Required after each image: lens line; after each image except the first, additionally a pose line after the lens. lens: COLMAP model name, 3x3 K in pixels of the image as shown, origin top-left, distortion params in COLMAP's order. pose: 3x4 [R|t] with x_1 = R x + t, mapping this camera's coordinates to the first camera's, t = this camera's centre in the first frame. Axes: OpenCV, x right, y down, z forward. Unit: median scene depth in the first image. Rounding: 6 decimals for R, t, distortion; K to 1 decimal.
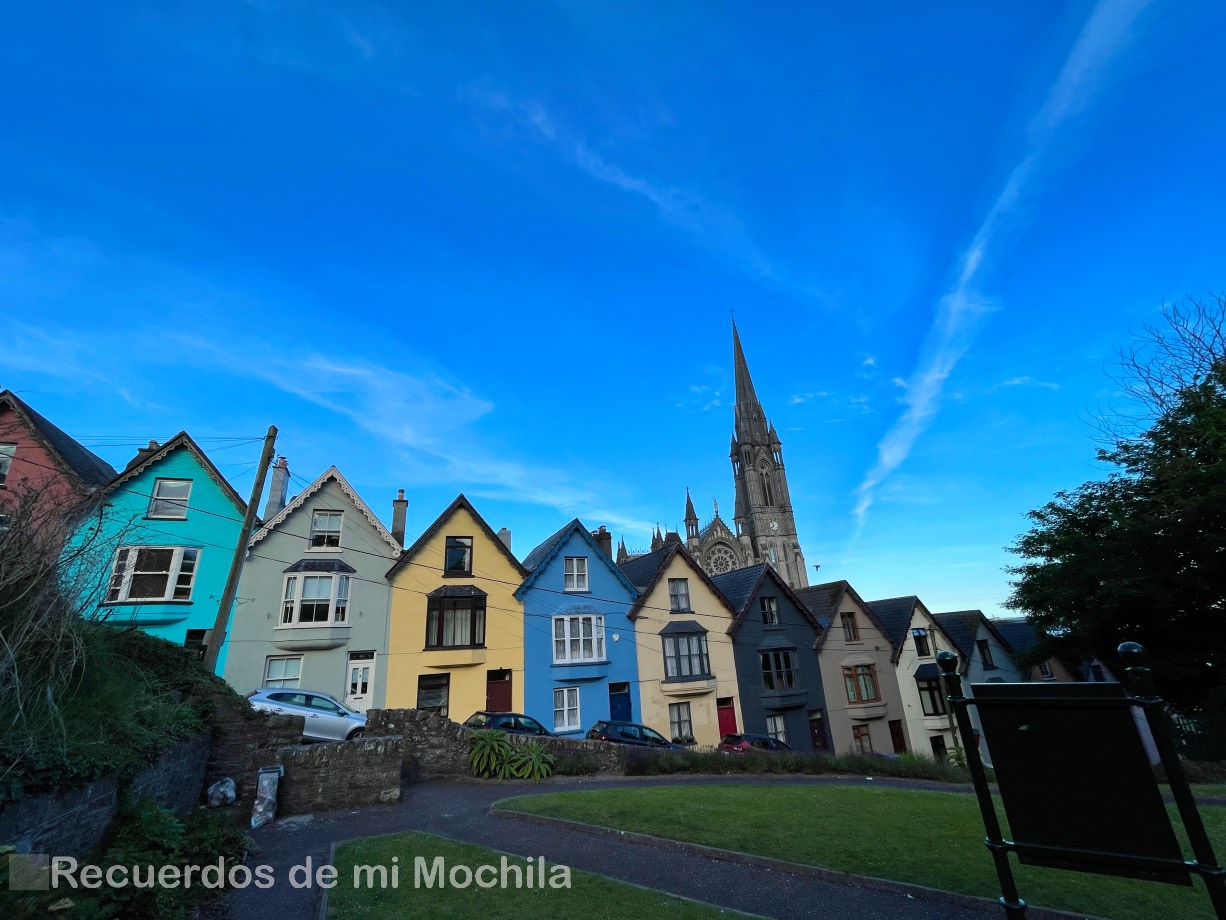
lens RADIAL K [[511.8, 0, 612.1], [0, 511.8, 465.7], [0, 0, 1]] dist [-0.002799, -0.000115]
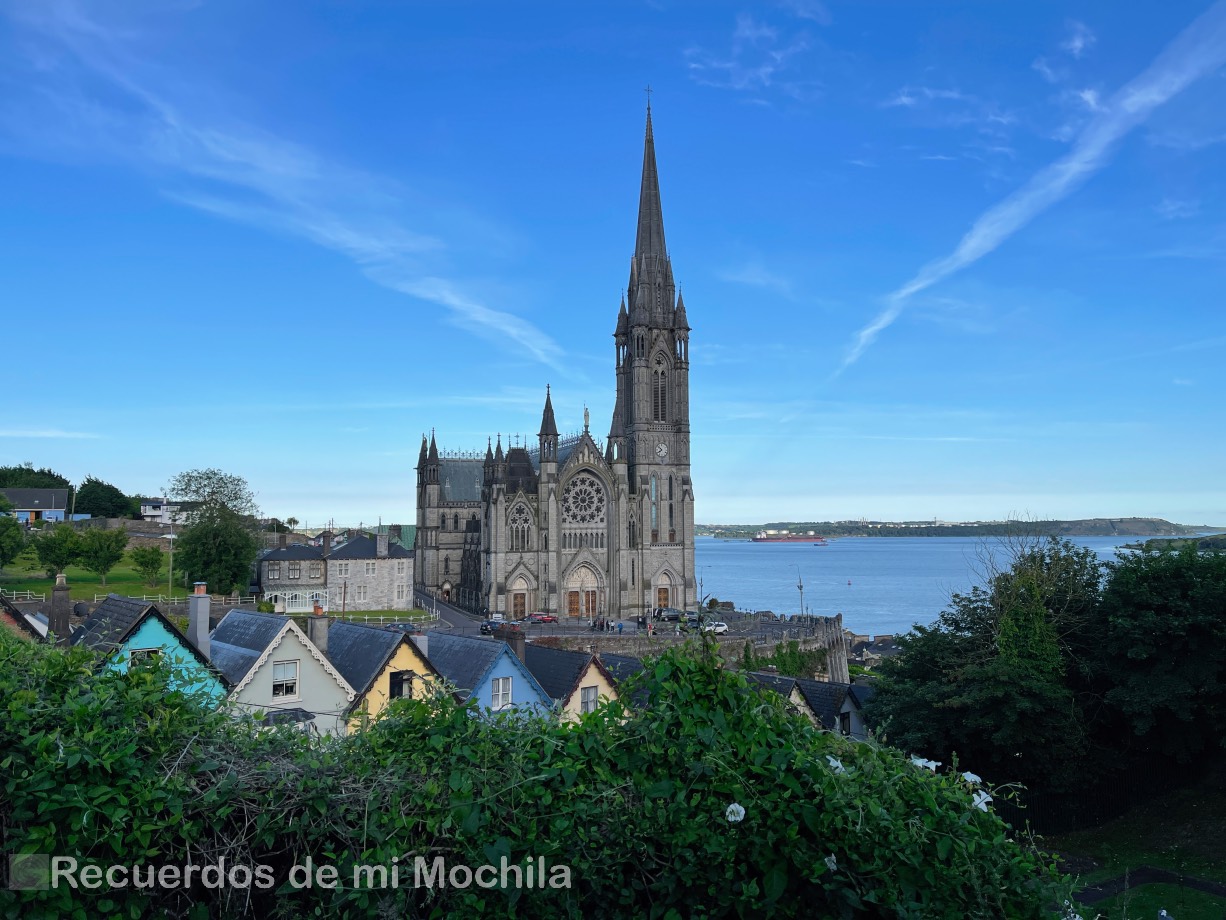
lens RADIAL K [[915.3, 0, 612.2], [0, 915.3, 457.2], [0, 0, 1]] dist [0.016614, 0.001948]
pose [[0.958830, 0.070940, 0.274976, -0.096320], [-0.142793, 0.957421, 0.250910, -0.180594], [-0.245468, -0.279844, 0.928134, -0.159989]]
